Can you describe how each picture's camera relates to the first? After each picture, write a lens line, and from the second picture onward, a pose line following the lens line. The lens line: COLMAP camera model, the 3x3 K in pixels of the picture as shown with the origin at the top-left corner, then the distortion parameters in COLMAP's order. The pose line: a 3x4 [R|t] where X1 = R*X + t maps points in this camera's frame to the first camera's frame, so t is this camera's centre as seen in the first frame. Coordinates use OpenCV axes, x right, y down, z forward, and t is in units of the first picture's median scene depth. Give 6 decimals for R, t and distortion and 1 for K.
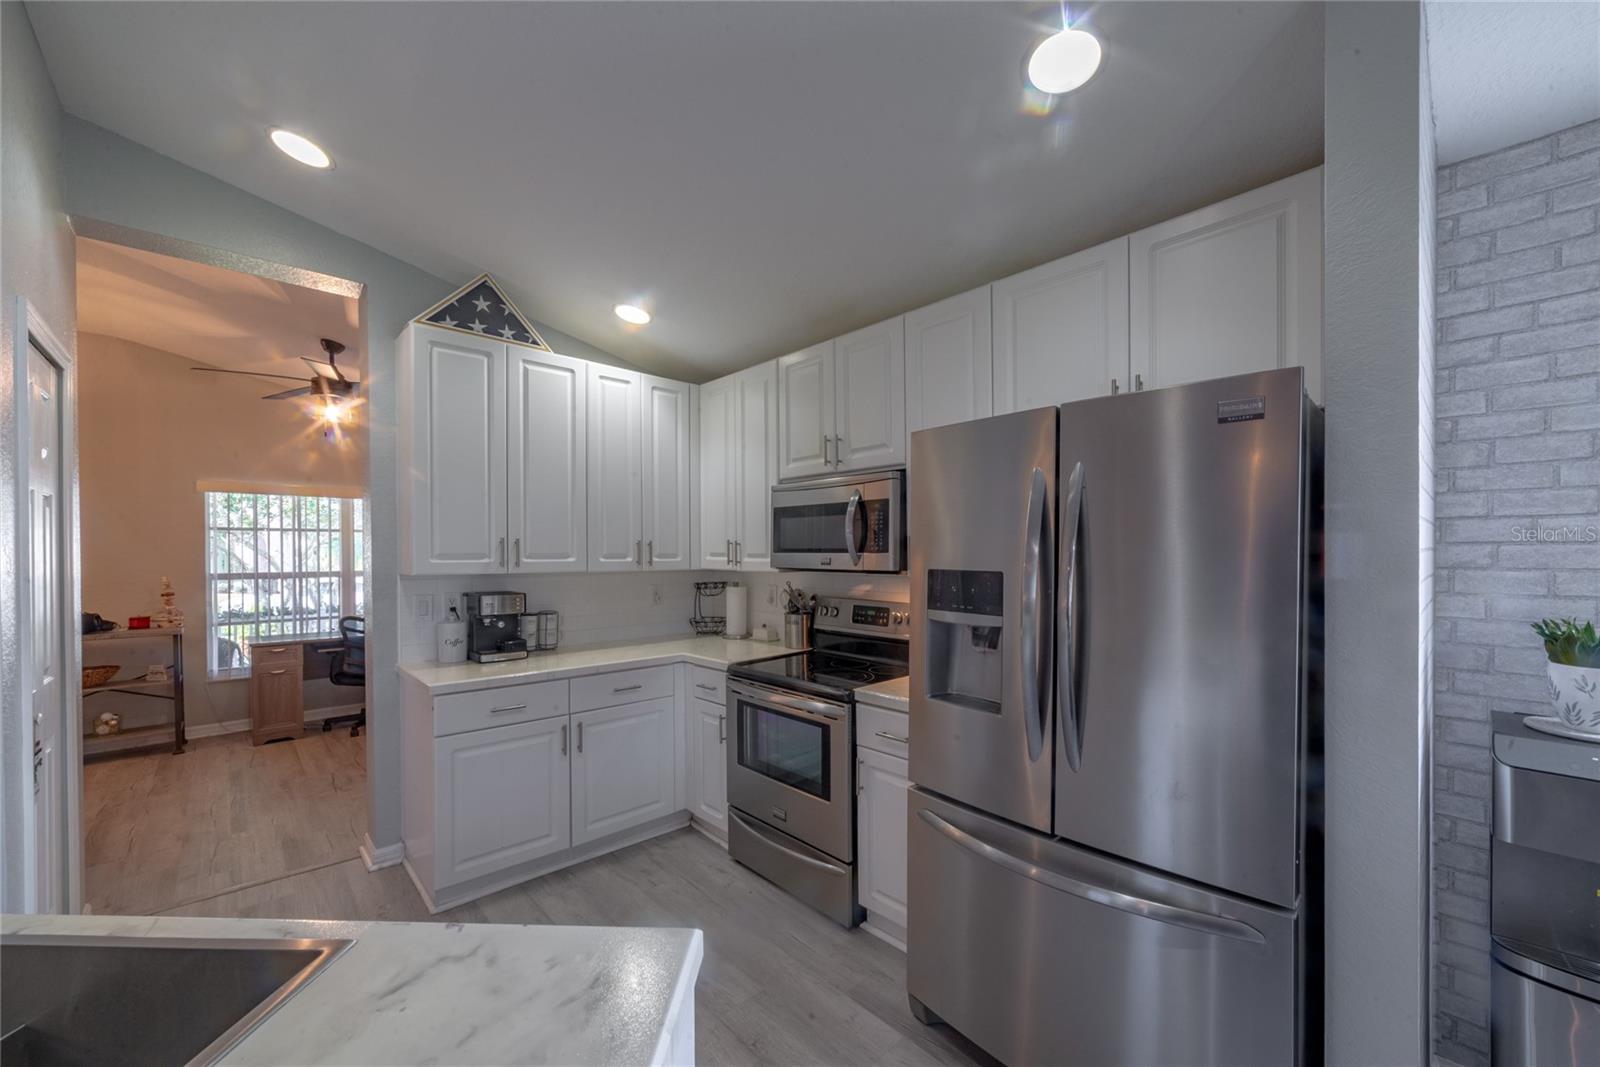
lens RADIAL K [[616.7, 0, 795.2], [0, 616.7, 559.7], [0, 0, 1]] dist [-0.000058, 0.000009]
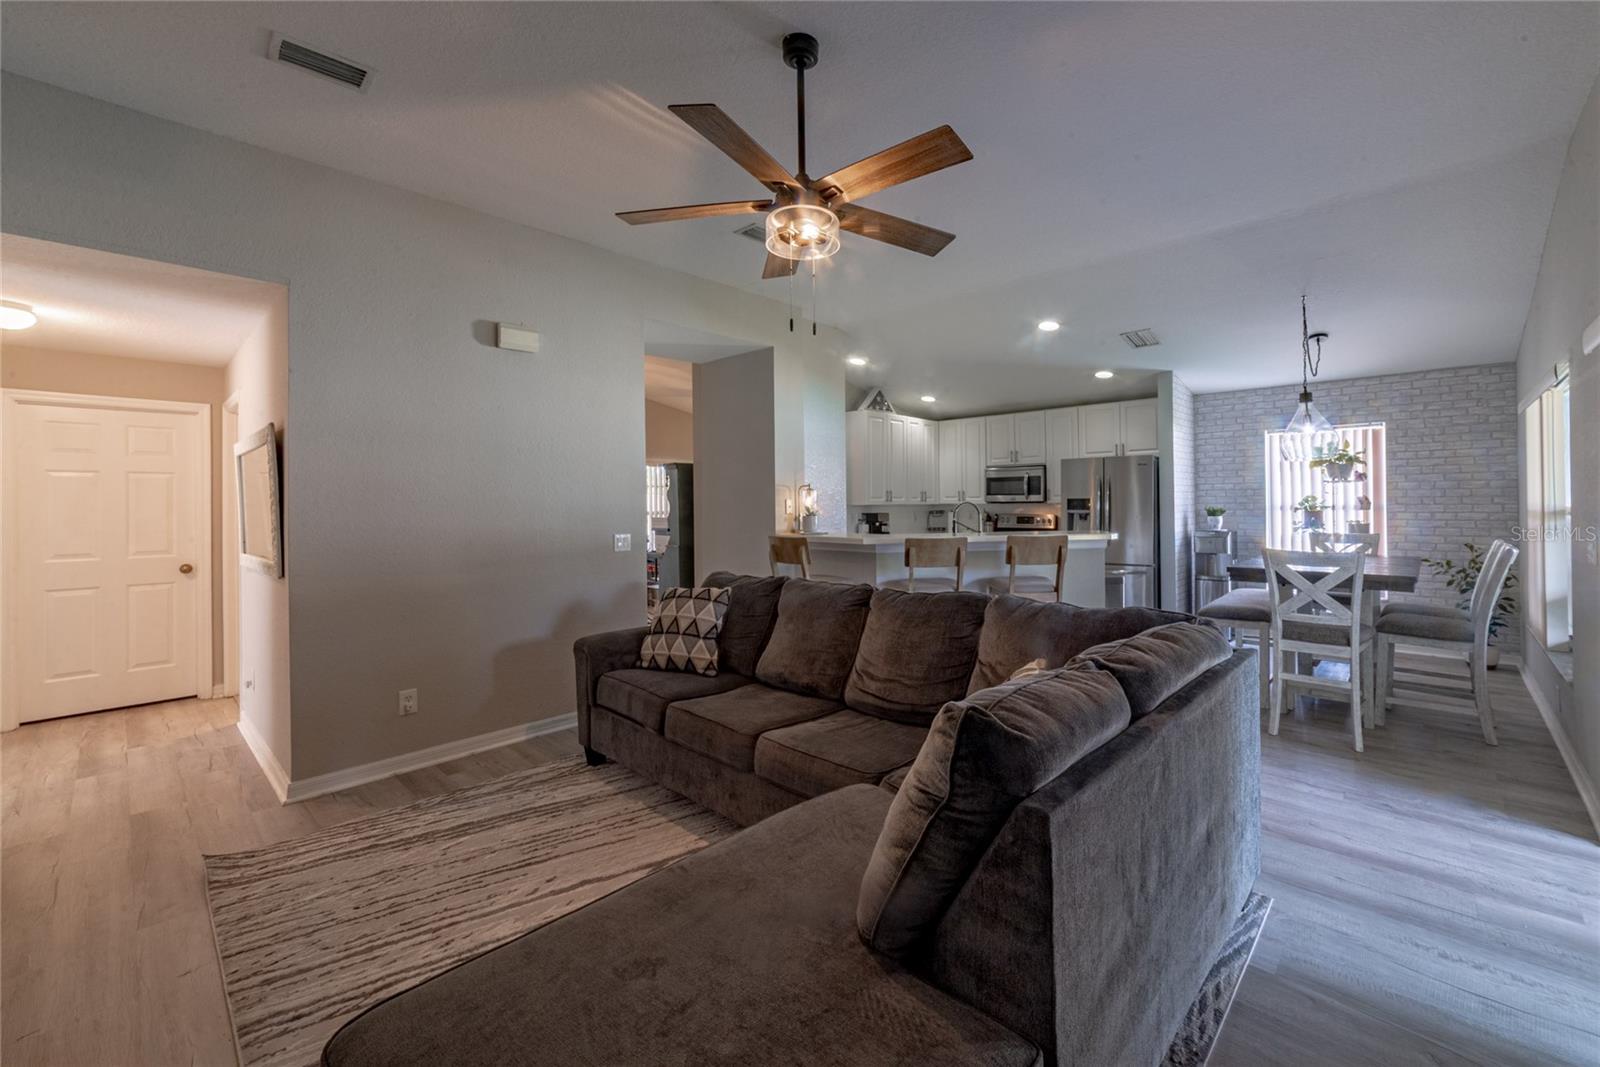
lens RADIAL K [[648.5, 0, 858.6], [0, 648.5, 500.4], [0, 0, 1]] dist [0.000174, -0.000023]
pose [[0.994848, -0.007872, 0.101072, -0.851537], [0.009490, 0.999834, -0.015532, 0.045936], [-0.100933, 0.016411, 0.994758, -1.627321]]
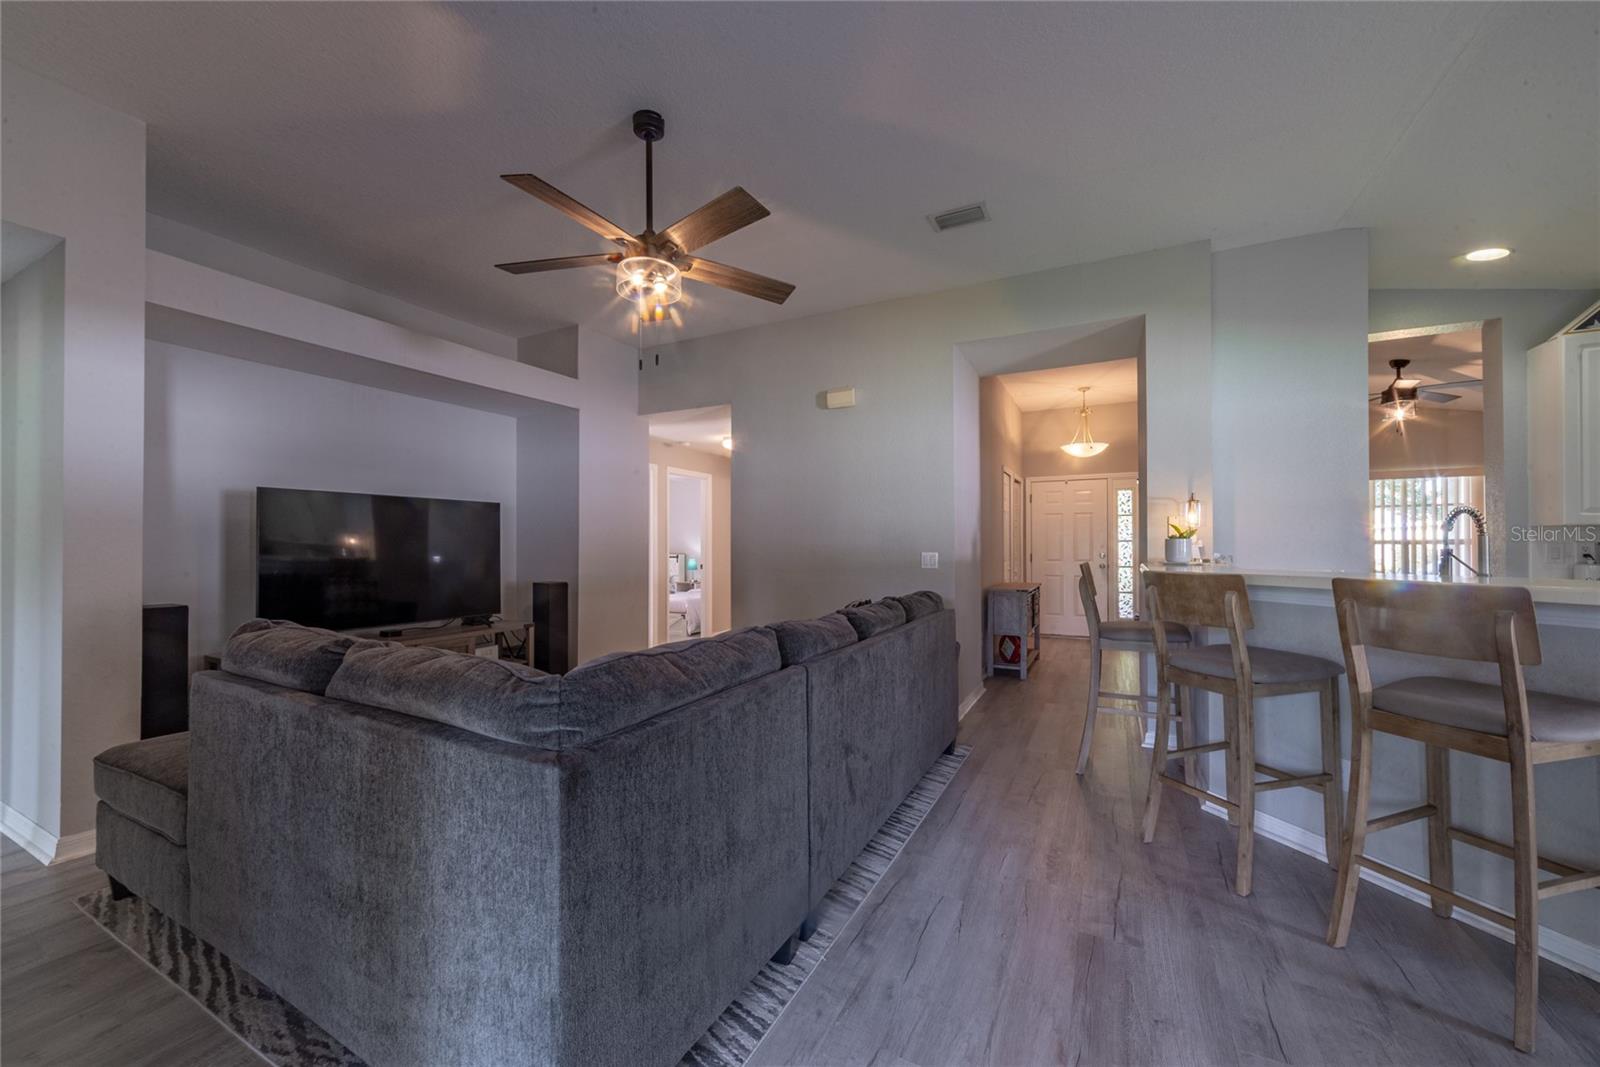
lens RADIAL K [[611.3, 0, 799.1], [0, 611.3, 540.8], [0, 0, 1]] dist [0.008349, -0.000017]
pose [[0.341950, -0.002634, -0.939715, 0.067080], [-0.012148, 0.999900, -0.007223, 0.081447], [0.939640, 0.013886, 0.341884, -0.913963]]
